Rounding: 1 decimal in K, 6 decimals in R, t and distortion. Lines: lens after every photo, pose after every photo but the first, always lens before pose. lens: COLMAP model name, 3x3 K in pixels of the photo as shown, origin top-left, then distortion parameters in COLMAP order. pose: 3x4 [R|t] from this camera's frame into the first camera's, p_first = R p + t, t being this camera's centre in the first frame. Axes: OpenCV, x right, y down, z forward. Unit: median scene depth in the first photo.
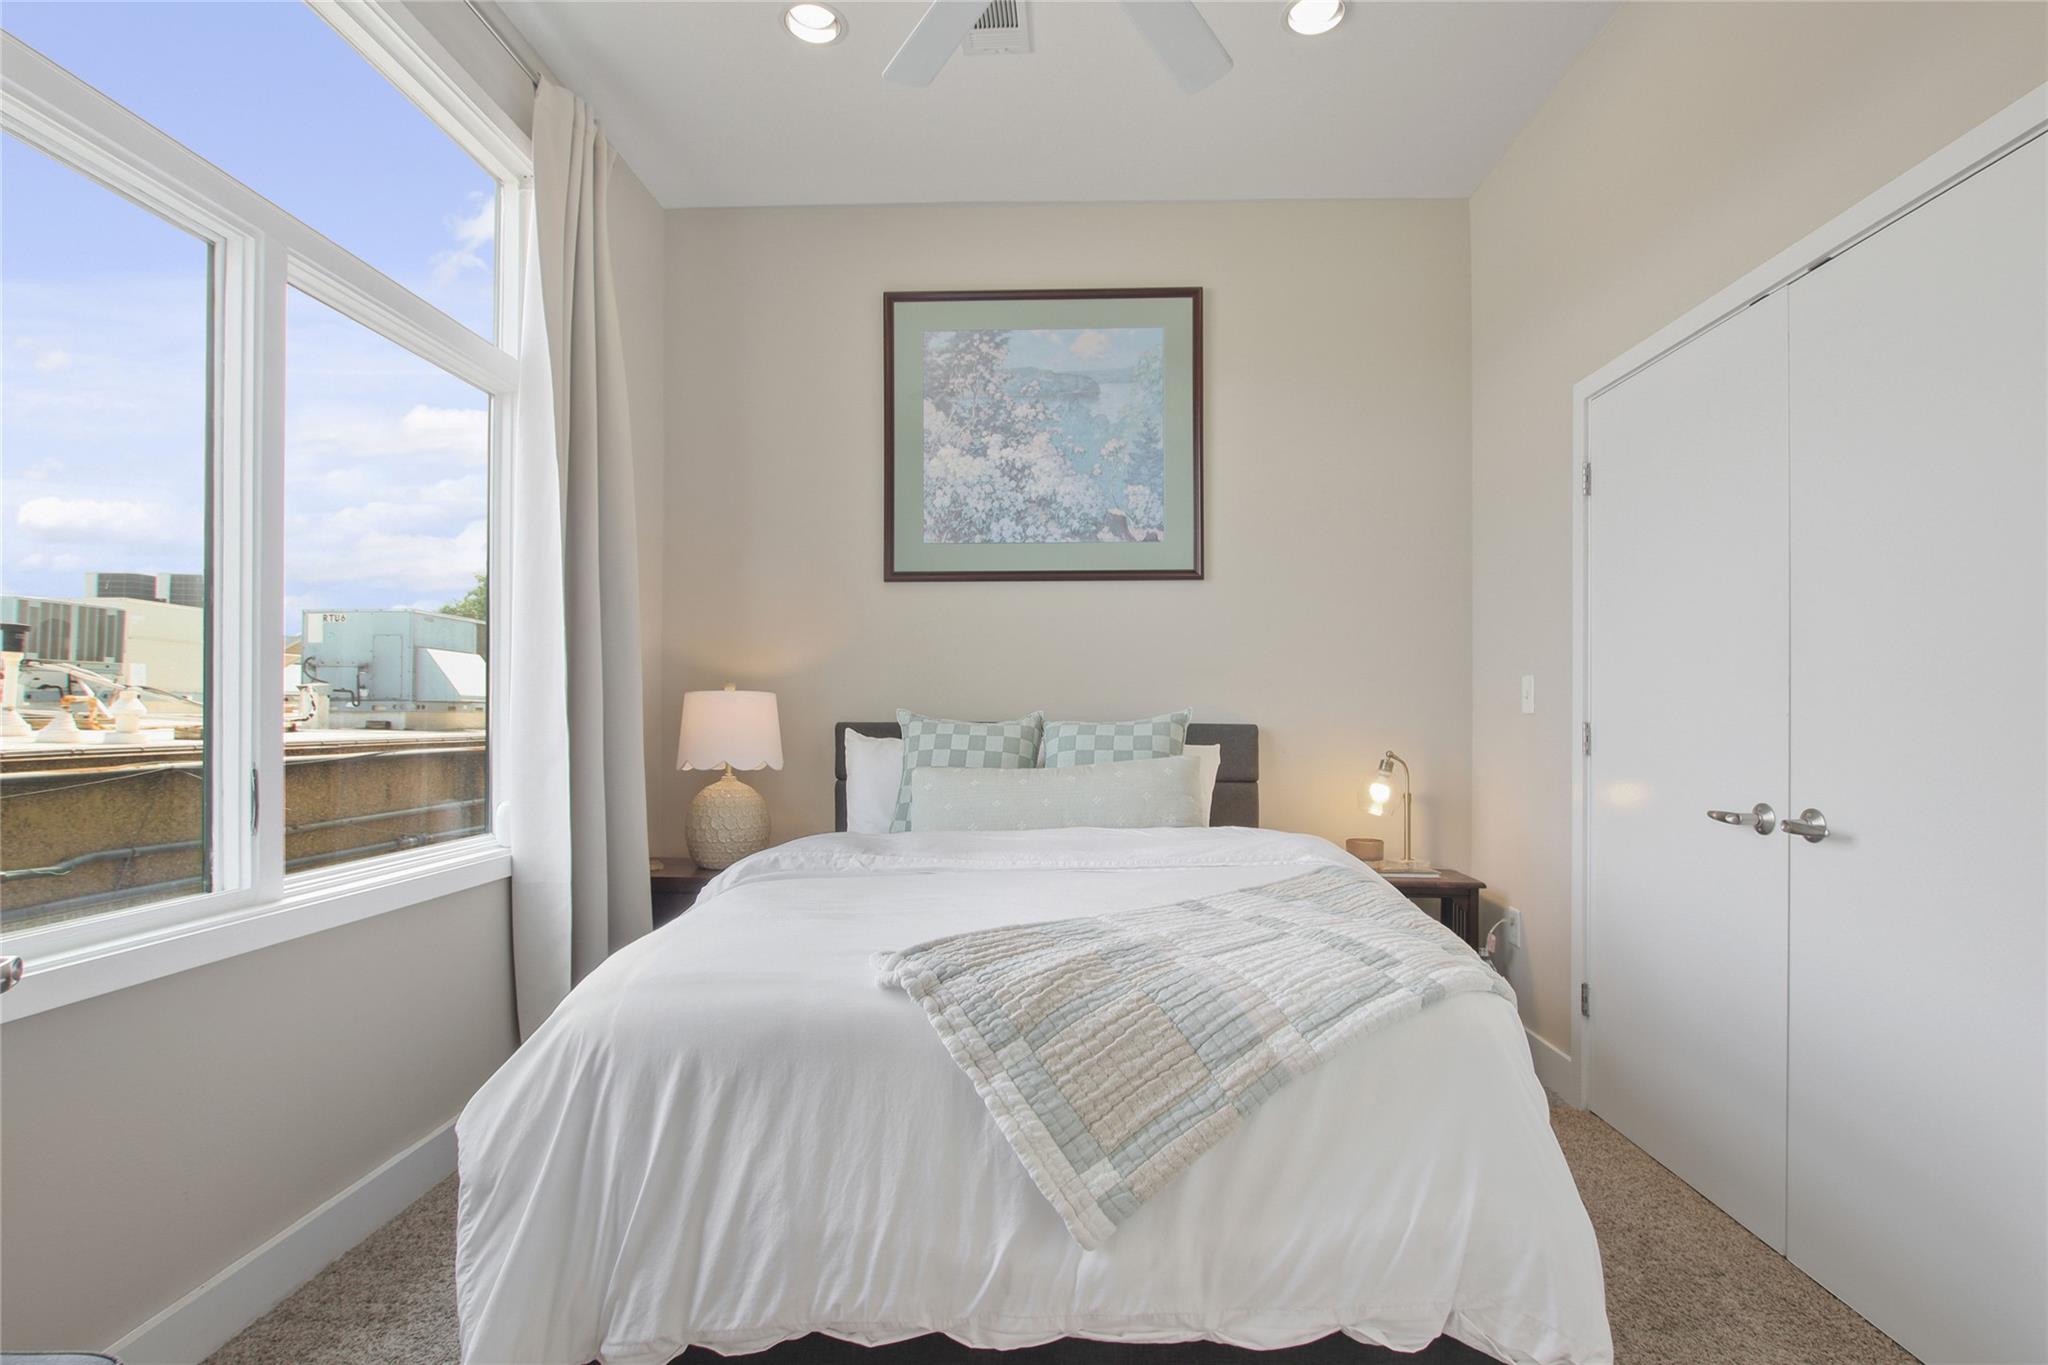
lens RADIAL K [[975.3, 0, 1024.0], [0, 975.3, 682.5], [0, 0, 1]] dist [-0.016255, 0.000426]
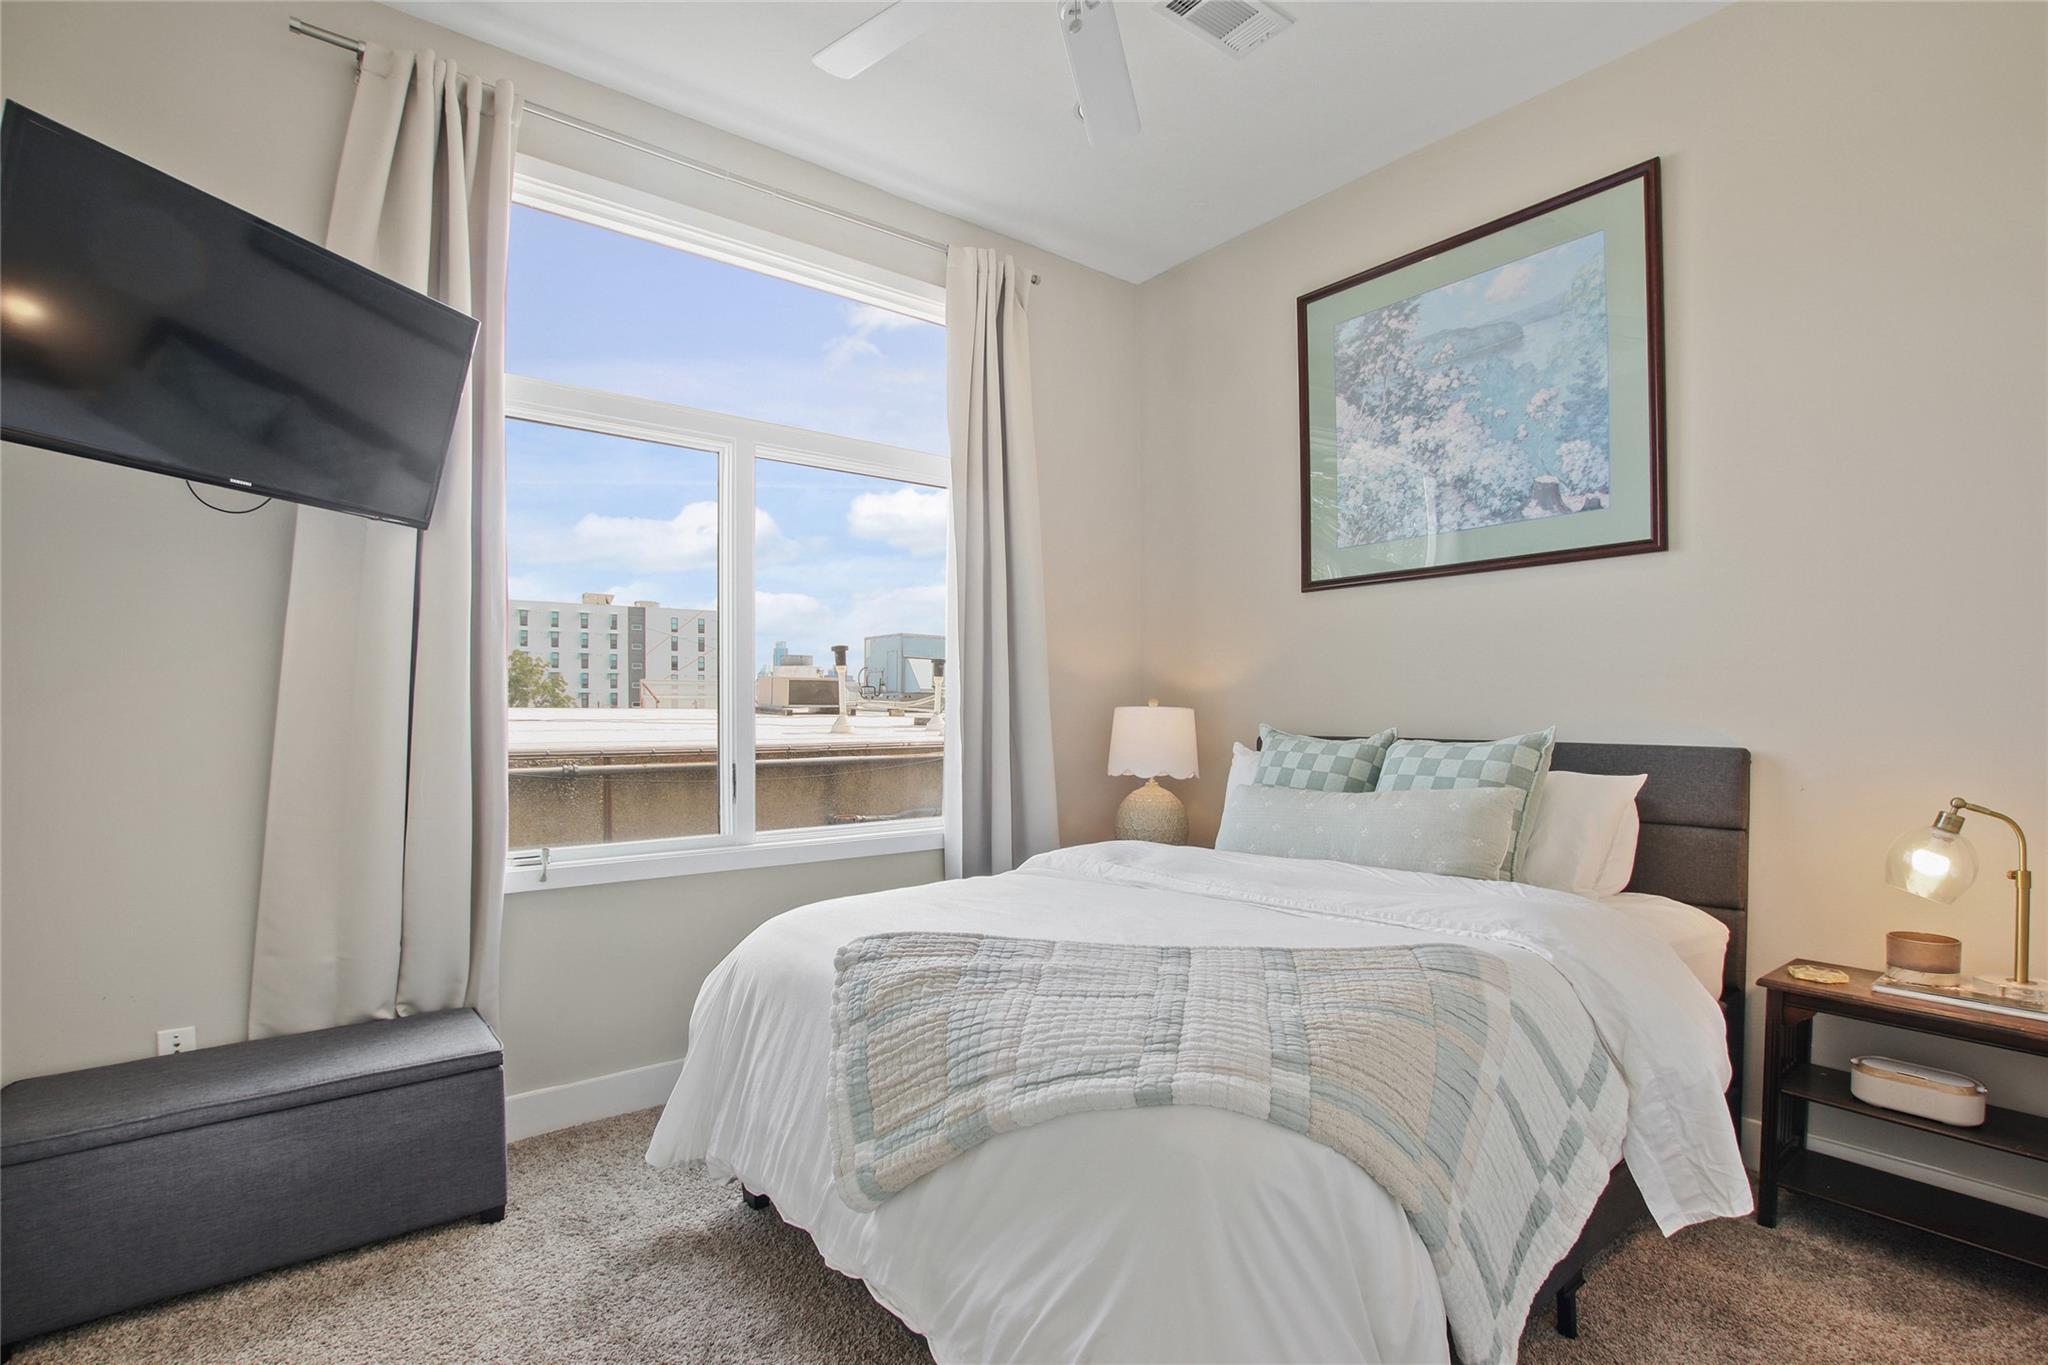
lens RADIAL K [[954.5, 0, 1022.2], [0, 954.5, 693.6], [0, 0, 1]] dist [-0.035066, 0.005867]
pose [[0.654487, -0.015521, -0.755914, 0.396092], [0.025932, 0.999662, 0.001927, -0.011000], [0.755628, -0.020864, 0.654669, 0.159158]]
